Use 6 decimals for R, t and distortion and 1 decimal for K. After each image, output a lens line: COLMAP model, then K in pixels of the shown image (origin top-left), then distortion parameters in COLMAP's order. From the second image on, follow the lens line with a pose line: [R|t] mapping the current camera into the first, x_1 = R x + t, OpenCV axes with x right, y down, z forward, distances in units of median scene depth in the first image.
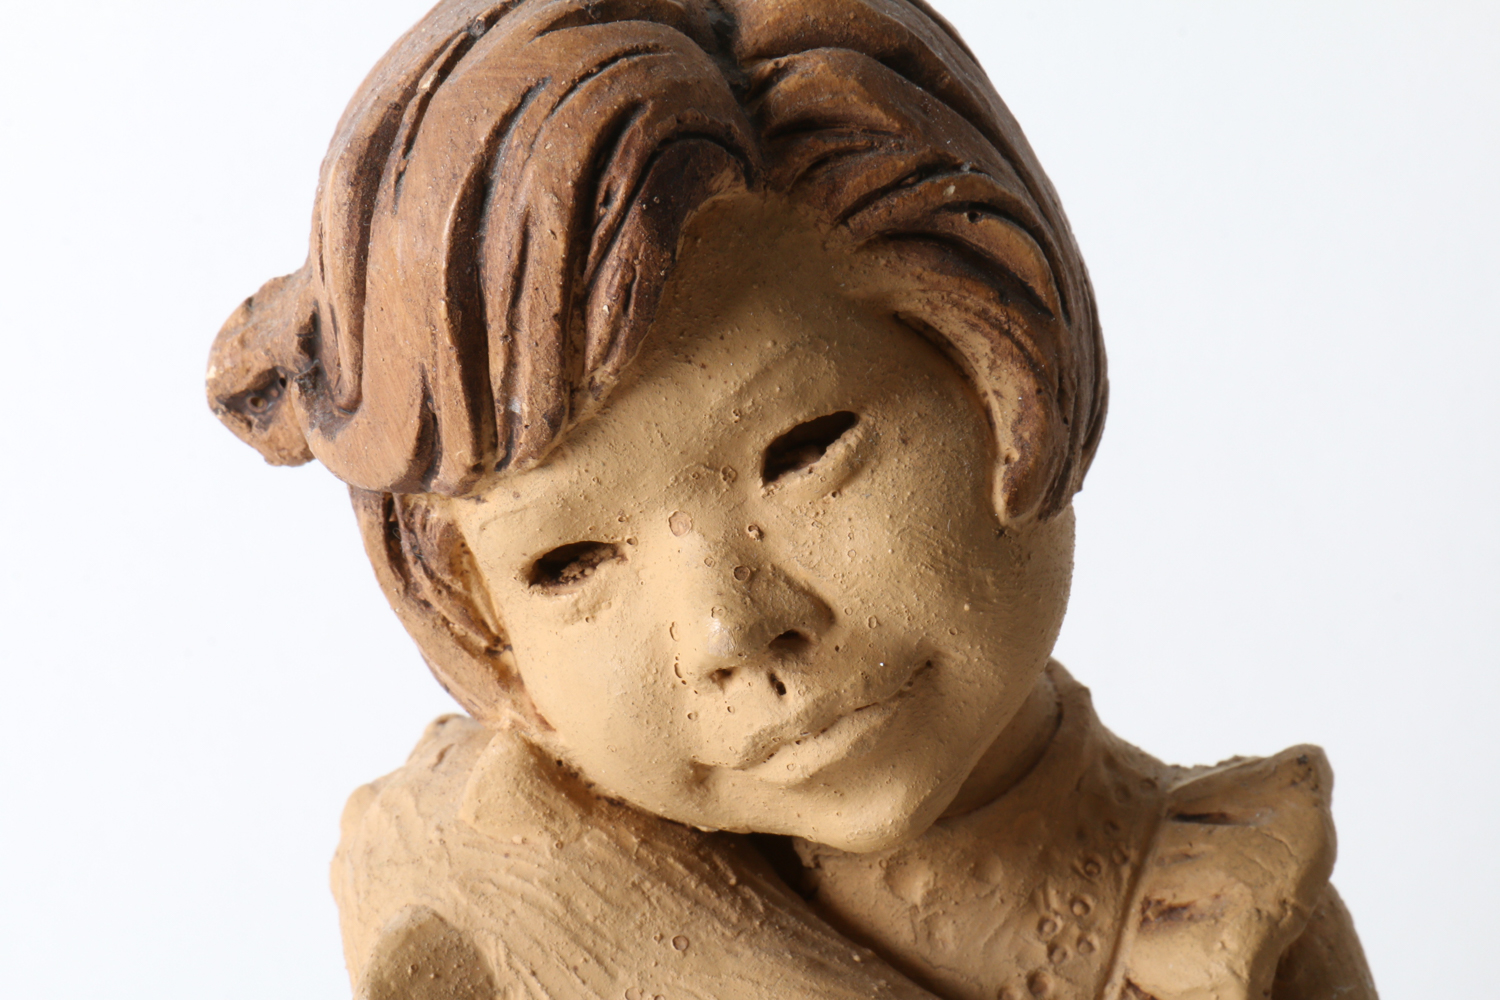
lens RADIAL K [[3911.7, 0, 747.9], [0, 3911.7, 501.0], [0, 0, 1]] dist [-0.013182, 0.000000]
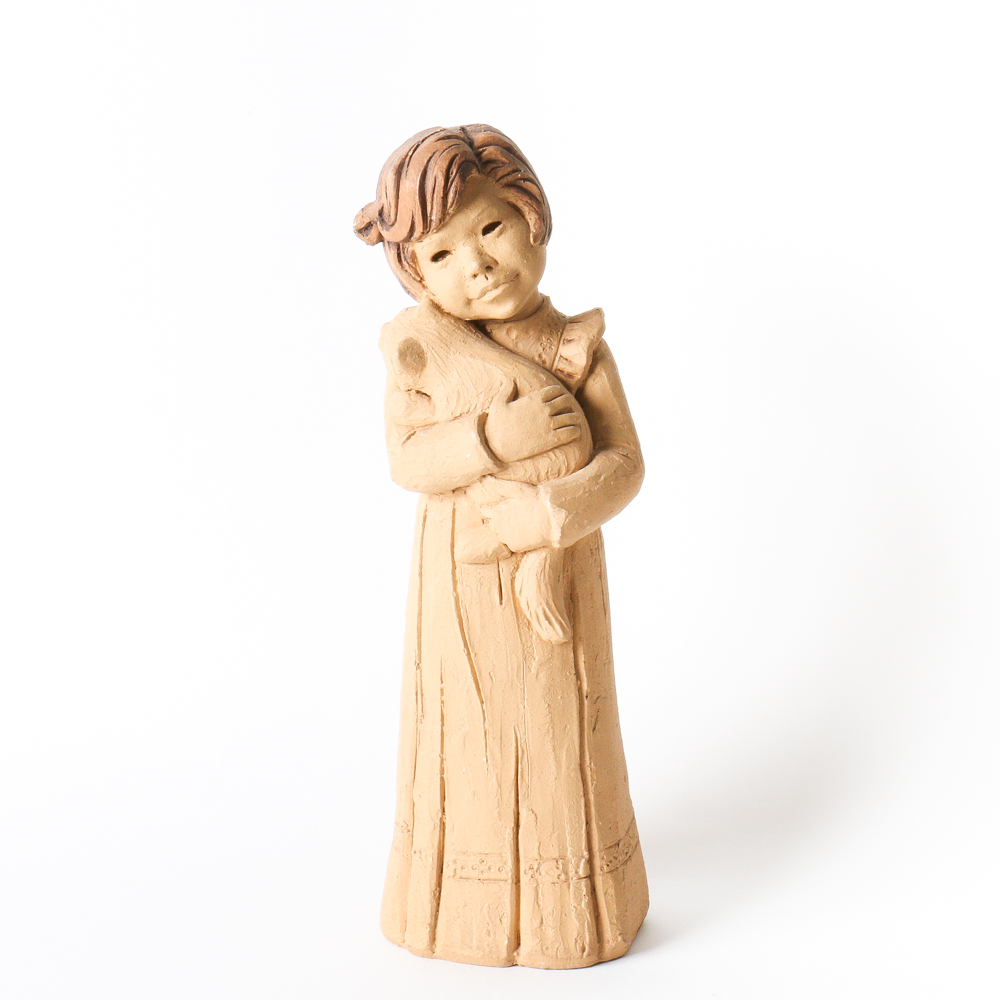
lens RADIAL K [[2125.7, 0, 503.3], [0, 2125.7, 499.1], [0, 0, 1]] dist [-0.150490, 0.000000]
pose [[0.995807, -0.025424, 0.087874, -0.196585], [0.028511, 0.999013, -0.034053, 0.386004], [-0.086921, 0.036415, 0.995549, -1.492026]]
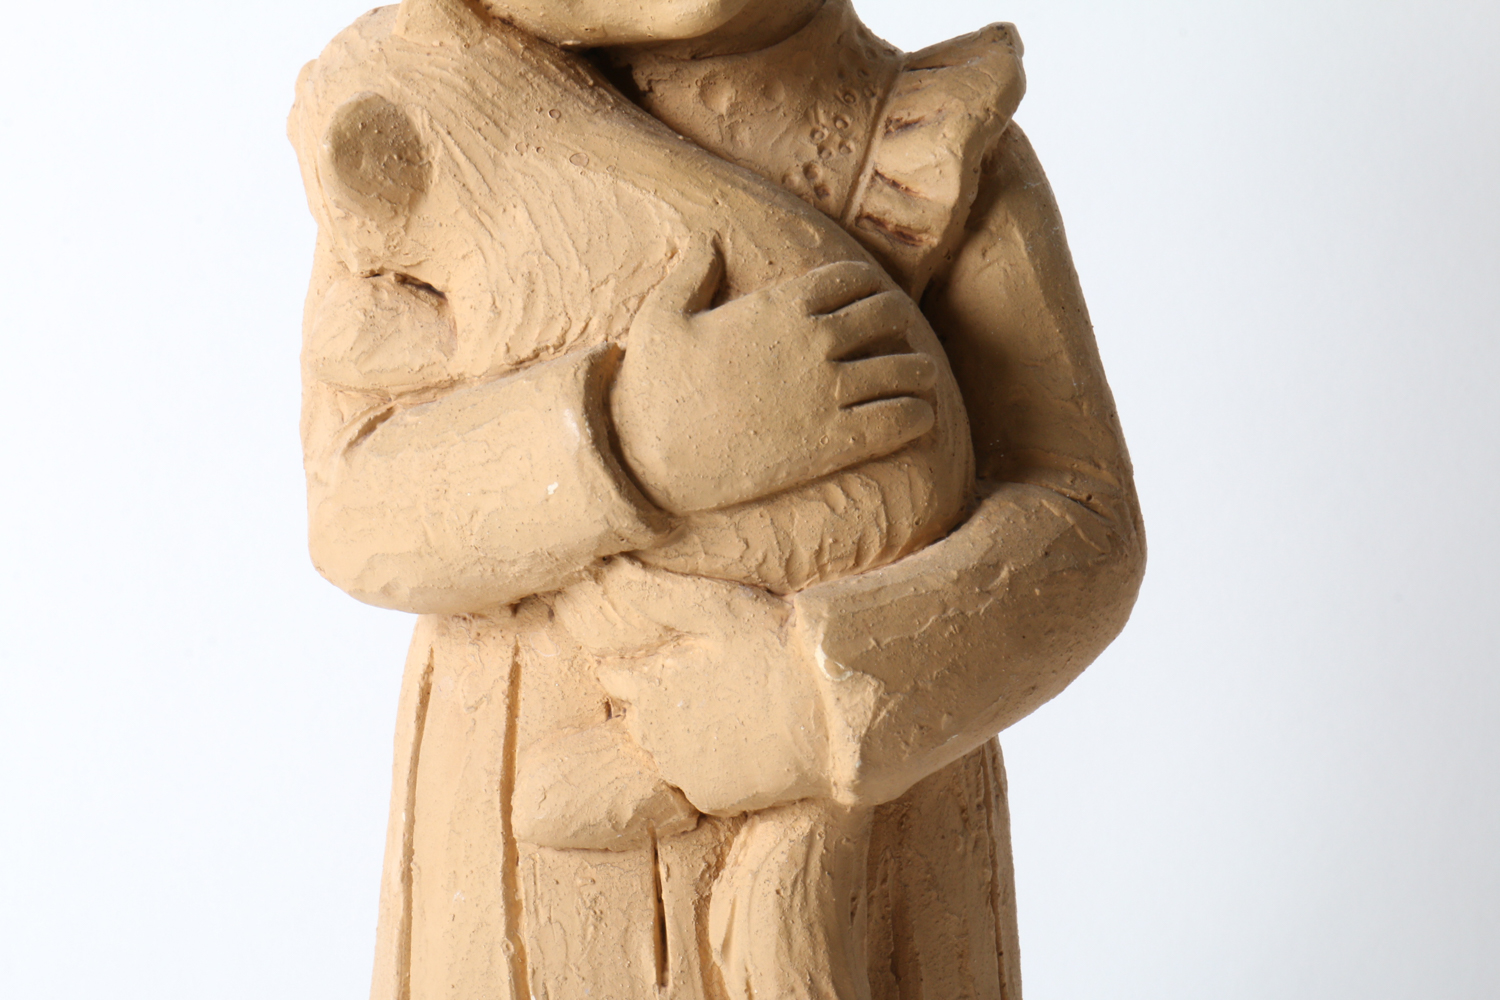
lens RADIAL K [[3911.7, 0, 743.6], [0, 3911.7, 502.5], [0, 0, 1]] dist [-0.013182, 0.000000]
pose [[0.997858, -0.001739, 0.065392, -0.041573], [0.006179, 0.997682, -0.067761, 0.346793], [-0.065123, 0.068020, 0.995556, -0.378478]]
